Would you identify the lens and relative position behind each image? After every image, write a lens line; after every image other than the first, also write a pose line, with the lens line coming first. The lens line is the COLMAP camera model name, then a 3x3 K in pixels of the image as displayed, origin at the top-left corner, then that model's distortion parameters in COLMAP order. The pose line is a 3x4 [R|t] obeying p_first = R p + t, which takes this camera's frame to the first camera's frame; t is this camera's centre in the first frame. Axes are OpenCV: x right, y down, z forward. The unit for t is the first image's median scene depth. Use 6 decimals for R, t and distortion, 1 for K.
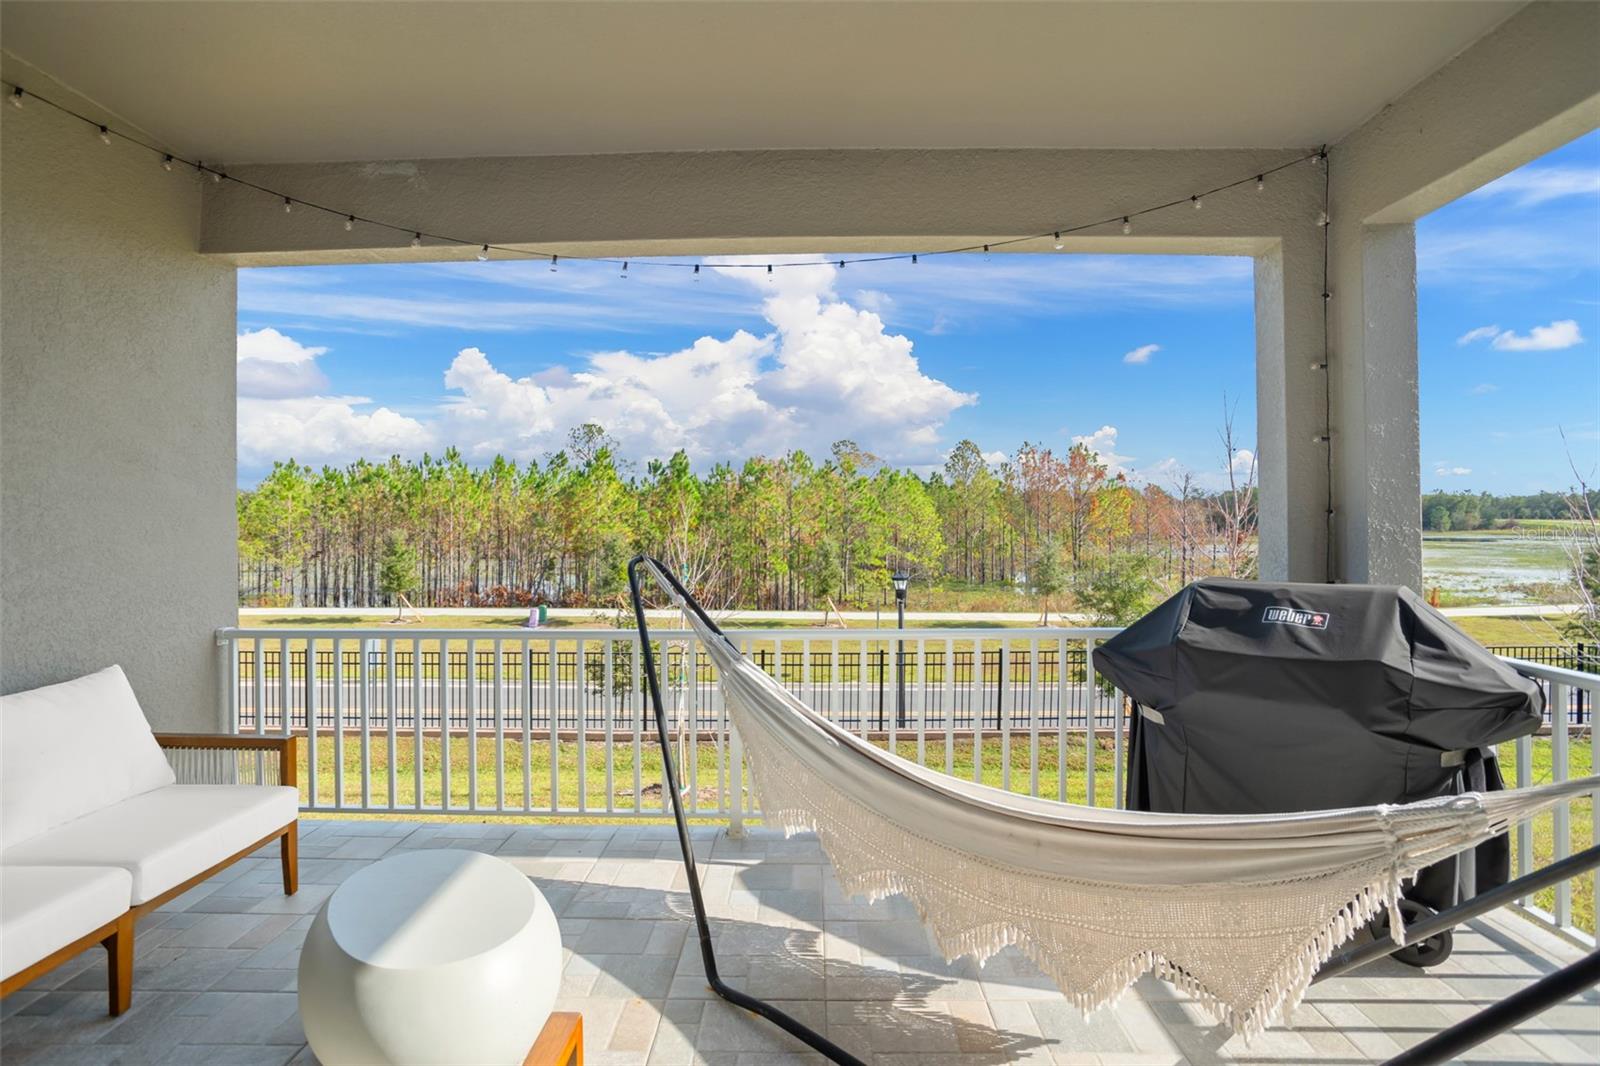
lens RADIAL K [[792.8, 0, 794.0], [0, 792.8, 511.0], [0, 0, 1]] dist [-0.044544, 0.016921]
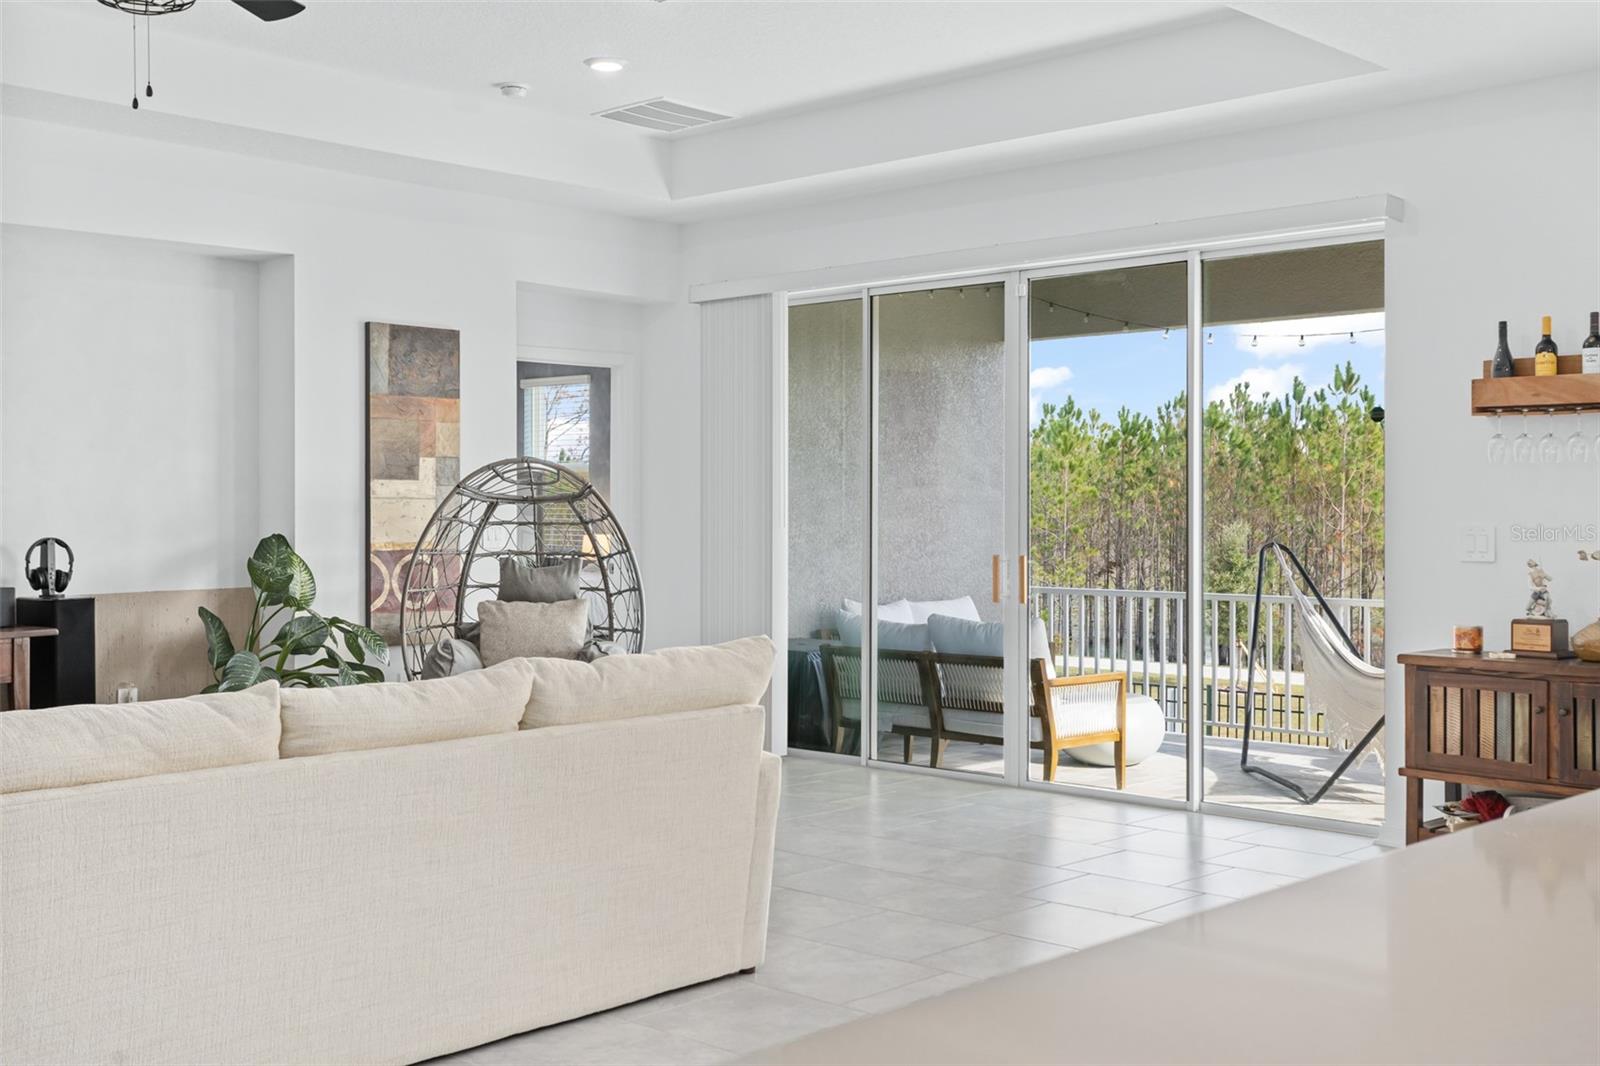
lens RADIAL K [[1752.0, 0, 796.6], [0, 1752.0, 517.6], [0, 0, 1]] dist [0.045920, 0.000000]
pose [[0.746930, 0.010575, -0.664818, 0.057733], [0.001522, 0.999844, 0.017614, -0.002494], [0.664901, -0.014168, 0.746797, -0.086862]]
